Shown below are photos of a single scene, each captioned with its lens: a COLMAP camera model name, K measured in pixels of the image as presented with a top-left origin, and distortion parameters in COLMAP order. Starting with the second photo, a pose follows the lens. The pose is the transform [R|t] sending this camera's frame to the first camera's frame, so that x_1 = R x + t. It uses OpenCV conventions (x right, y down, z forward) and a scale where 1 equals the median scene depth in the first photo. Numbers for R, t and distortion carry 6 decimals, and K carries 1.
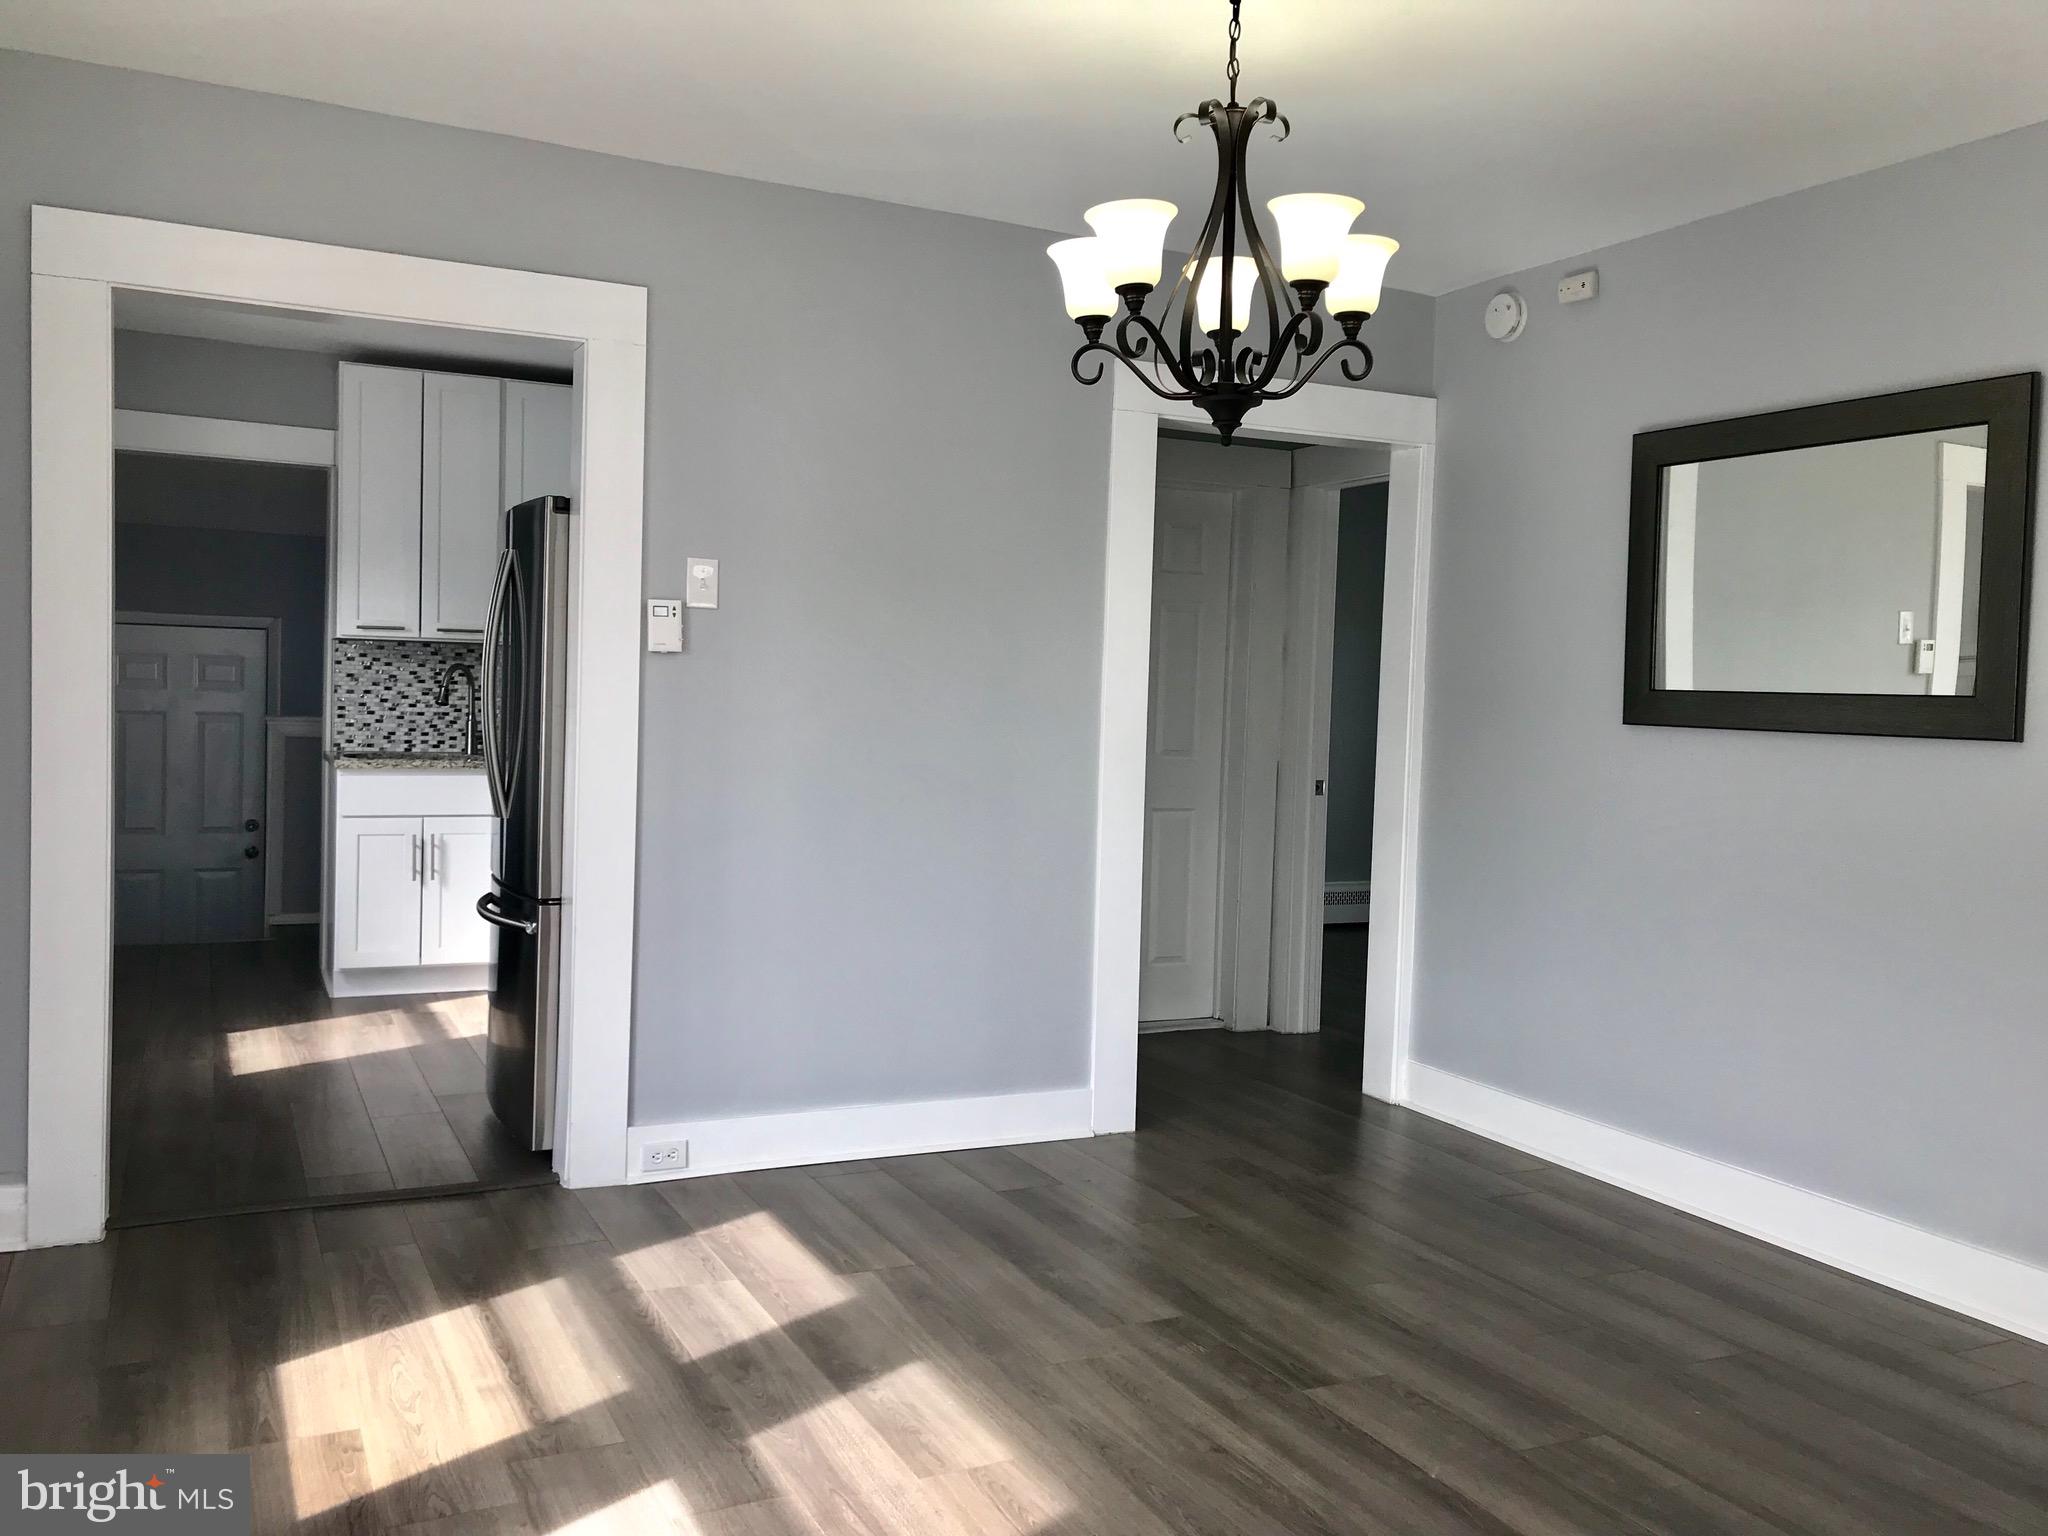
lens RADIAL K [[1675.8, 0, 1024.0], [0, 1675.8, 768.0], [0, 0, 1]] dist [0.033034, 0.004947]
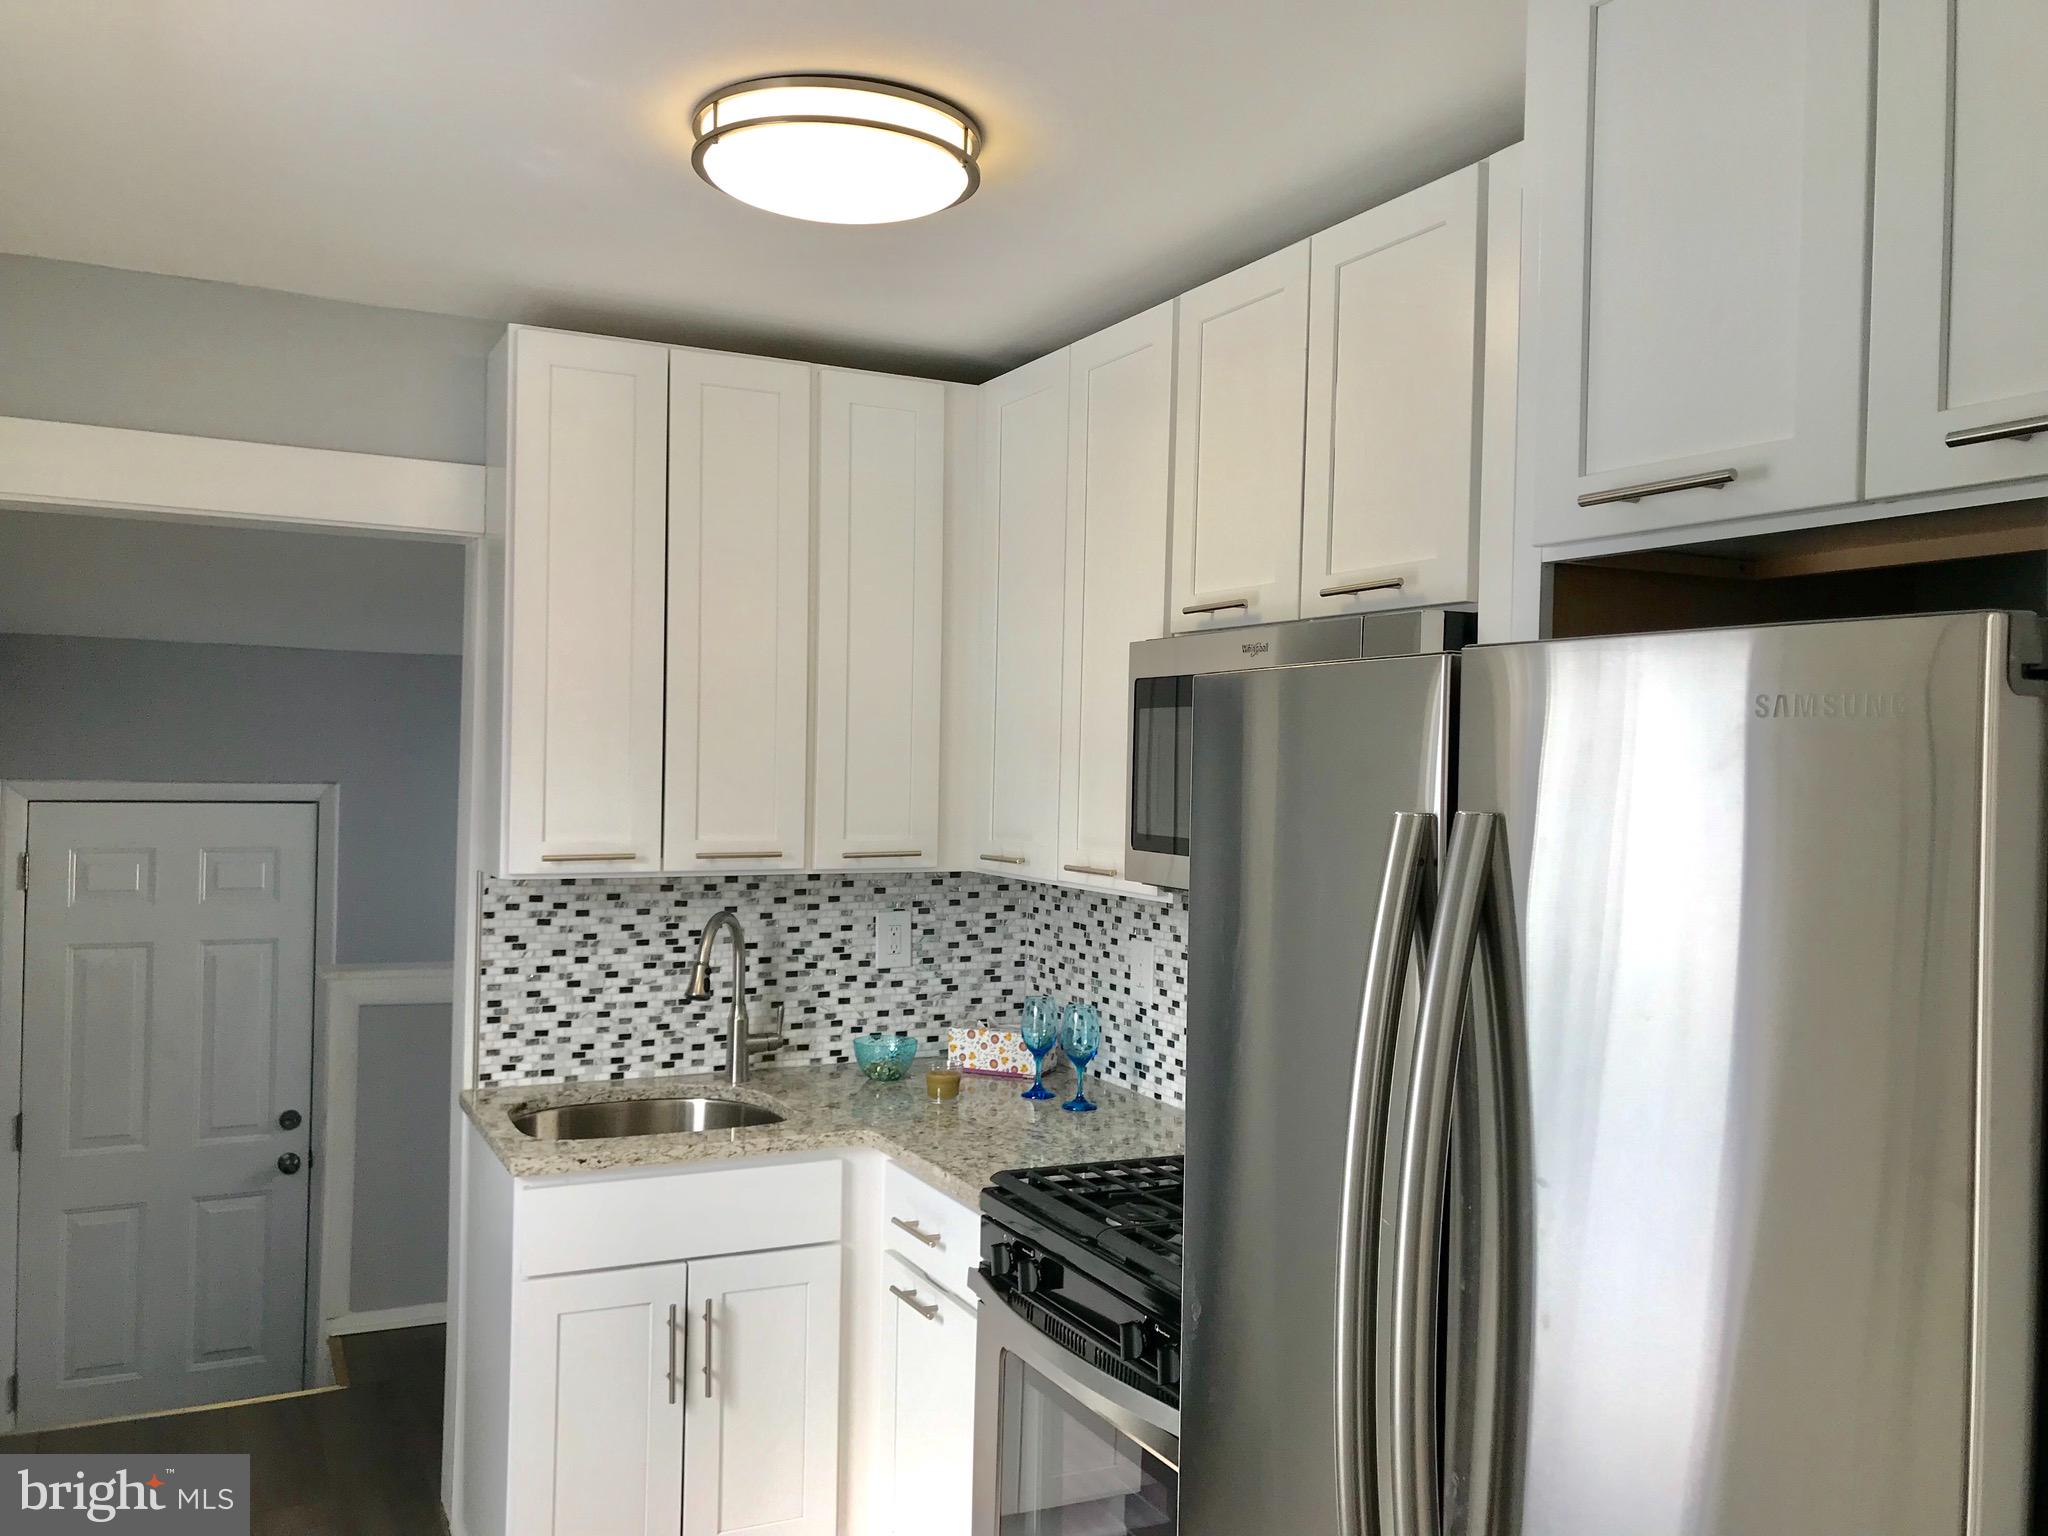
lens RADIAL K [[1675.8, 0, 1024.0], [0, 1675.8, 768.0], [0, 0, 1]] dist [0.033034, 0.004947]
pose [[0.999883, -0.014094, 0.005944, -0.244094], [0.014334, 0.998997, -0.042421, -0.082458], [-0.005340, 0.042501, 0.999082, 0.480987]]
